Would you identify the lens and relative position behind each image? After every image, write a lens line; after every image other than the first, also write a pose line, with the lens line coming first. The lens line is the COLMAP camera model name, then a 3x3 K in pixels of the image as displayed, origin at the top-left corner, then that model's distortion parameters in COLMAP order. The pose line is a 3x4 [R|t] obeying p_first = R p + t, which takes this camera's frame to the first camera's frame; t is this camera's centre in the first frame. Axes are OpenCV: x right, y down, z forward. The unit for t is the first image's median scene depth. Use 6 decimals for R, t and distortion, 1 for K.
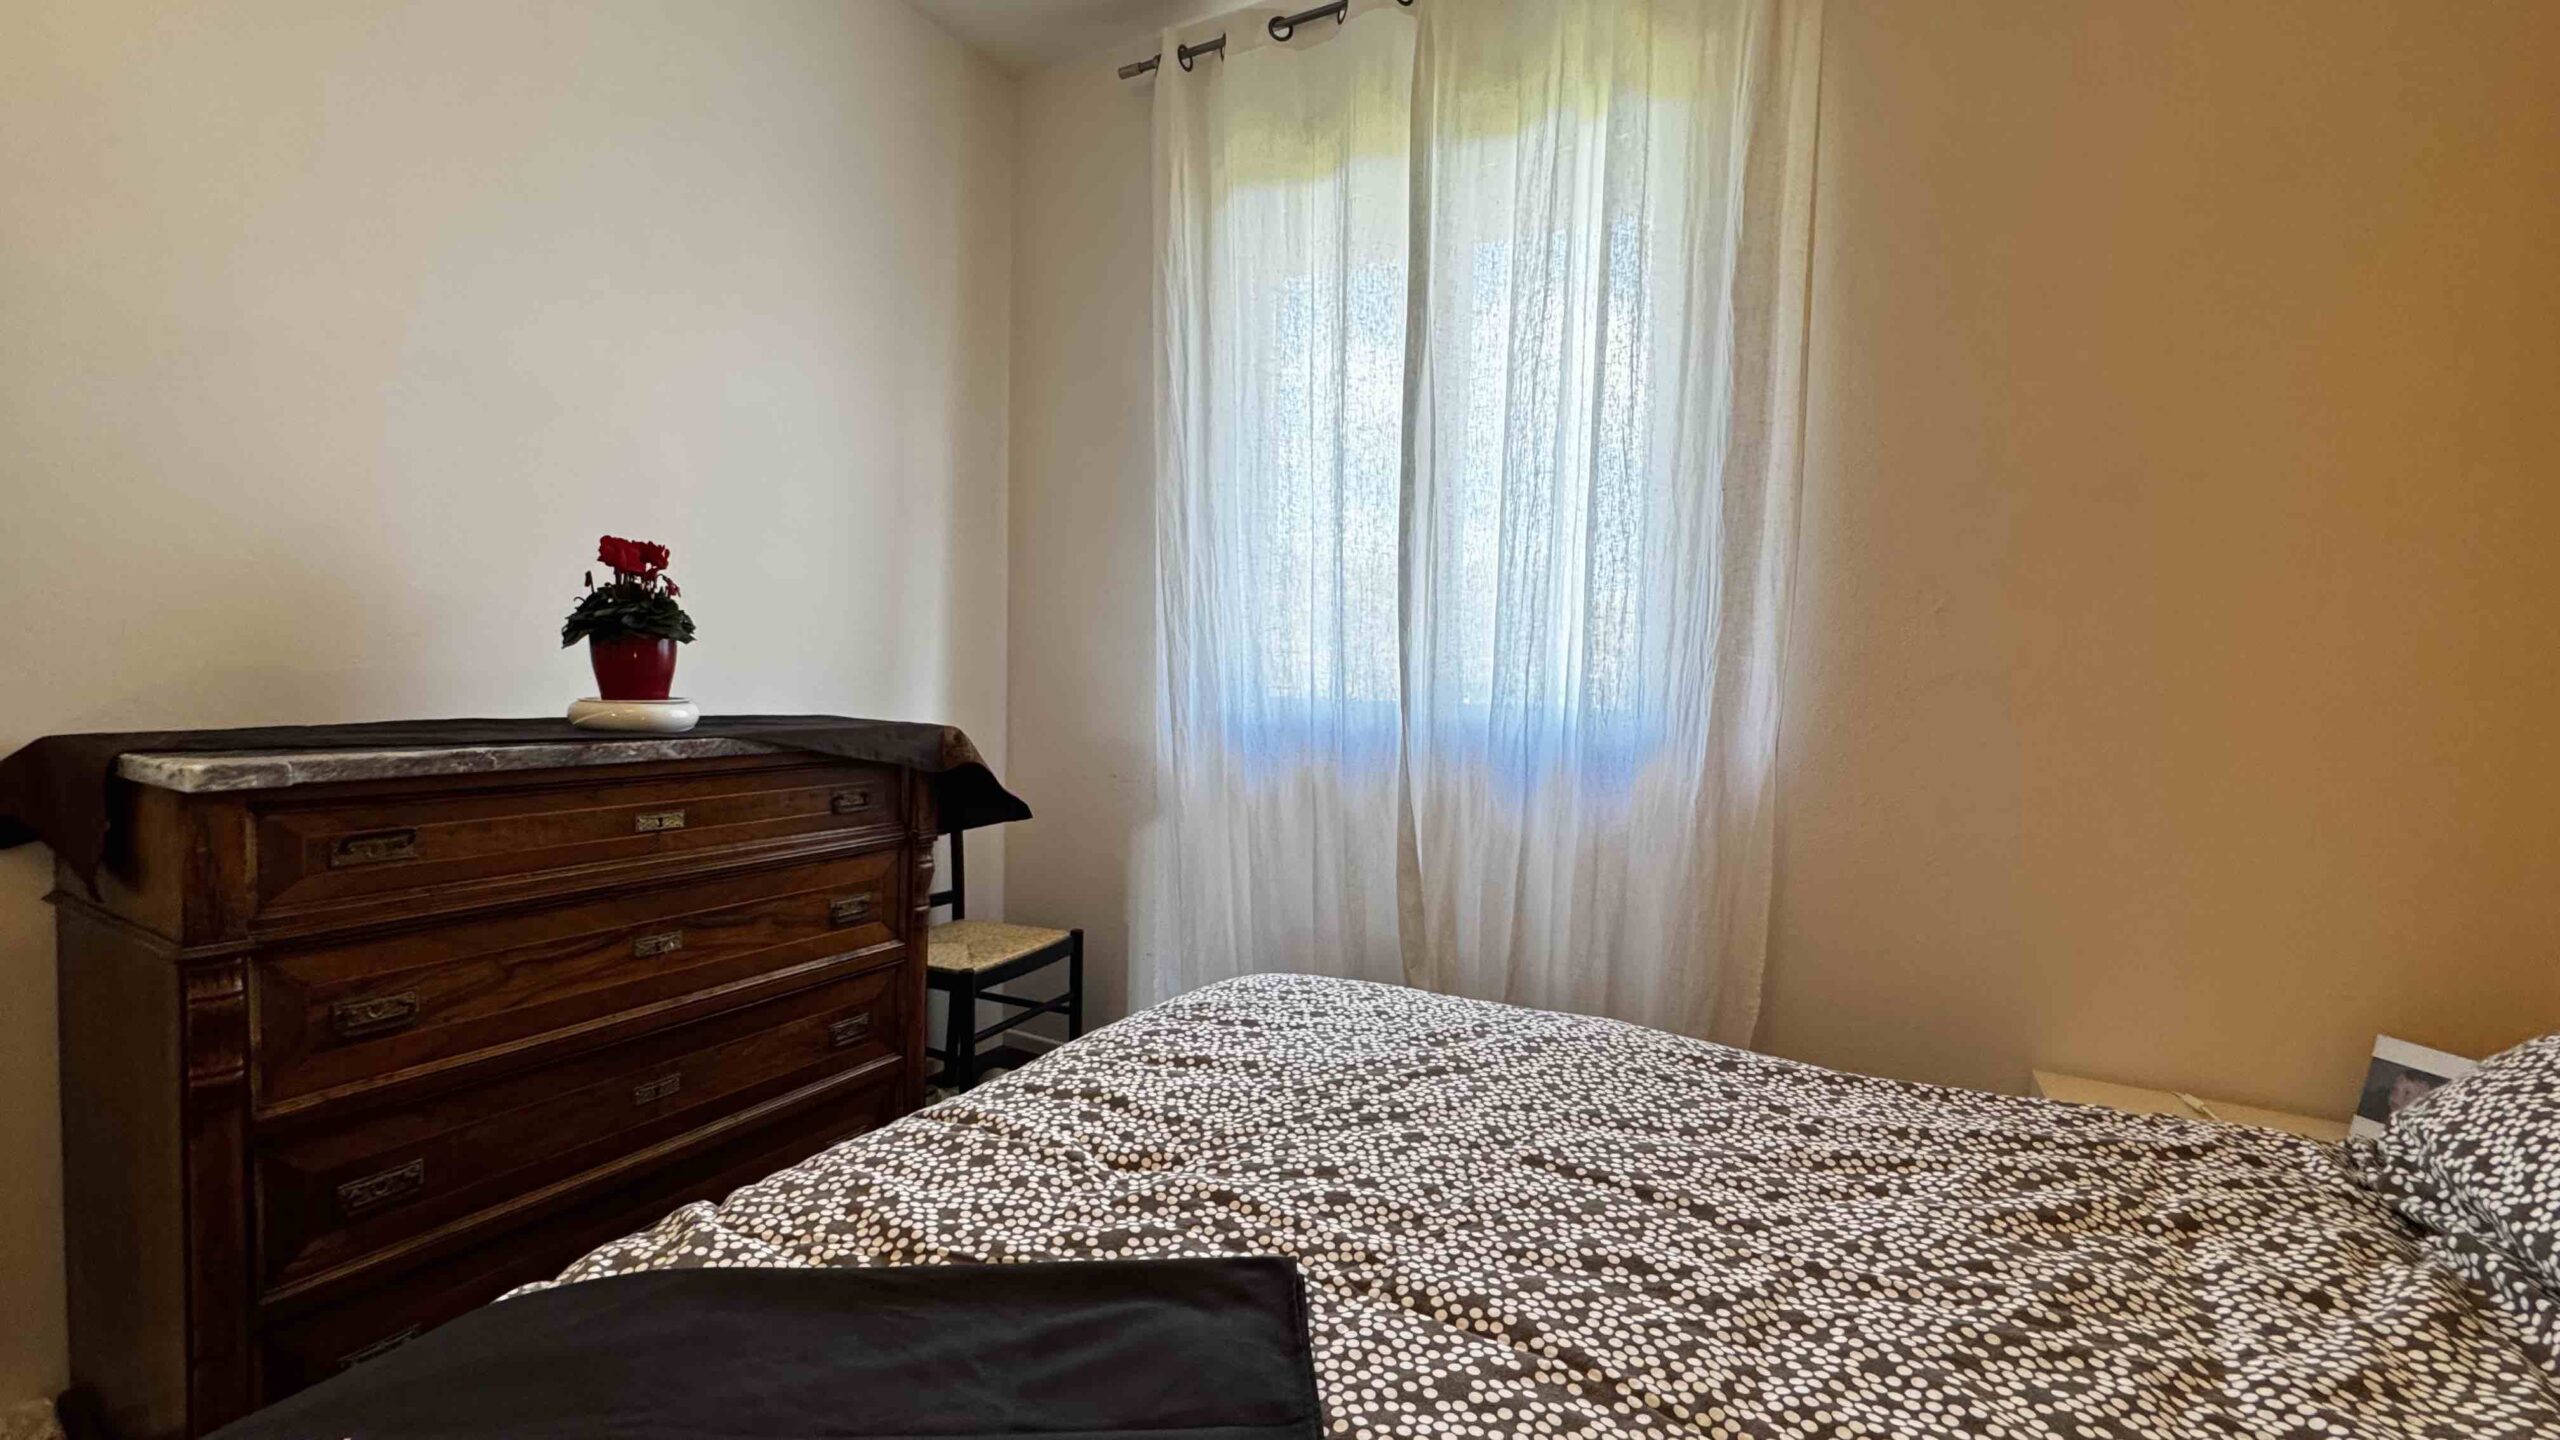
lens RADIAL K [[1023.5, 0, 1280.0], [0, 1023.5, 720.0], [0, 0, 1]] dist [-0.003220, 0.000524]
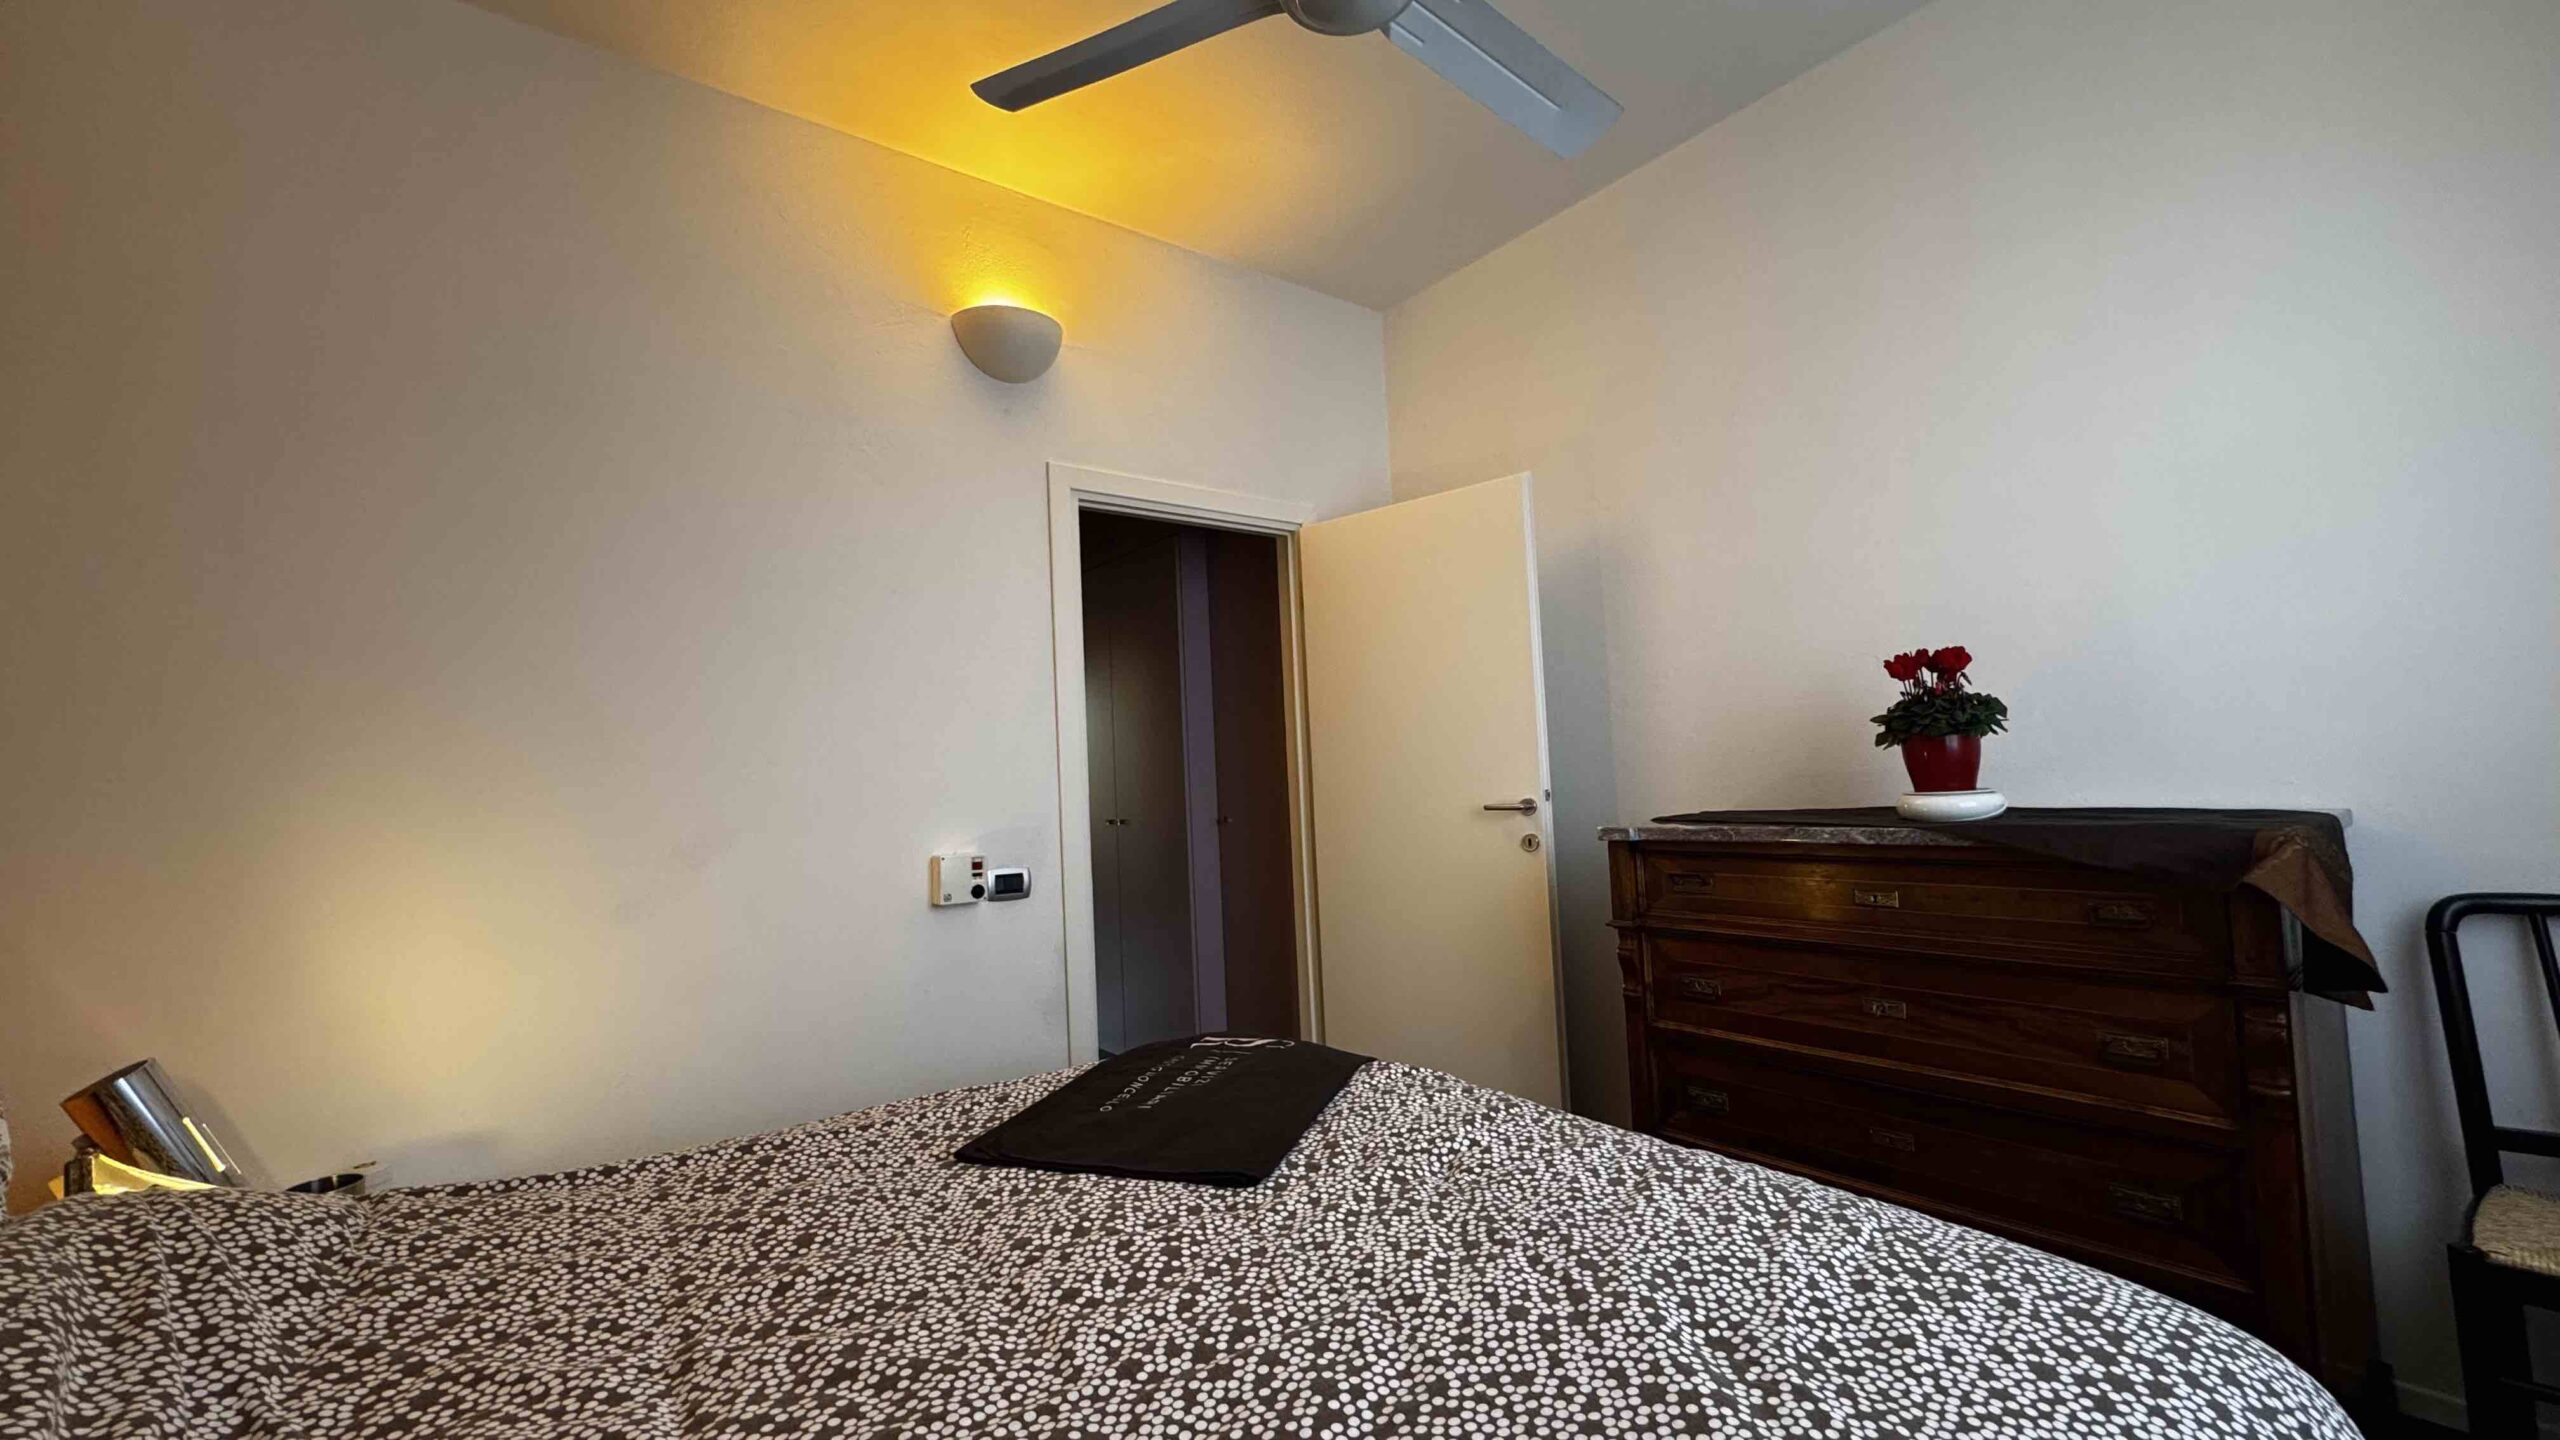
lens RADIAL K [[1023.5, 0, 1280.0], [0, 1023.5, 720.0], [0, 0, 1]] dist [-0.003220, 0.000524]
pose [[-0.404092, -0.067944, -0.912192, 0.742741], [-0.011400, 0.997534, -0.069250, -0.013945], [0.914647, -0.017585, -0.403870, 0.876974]]
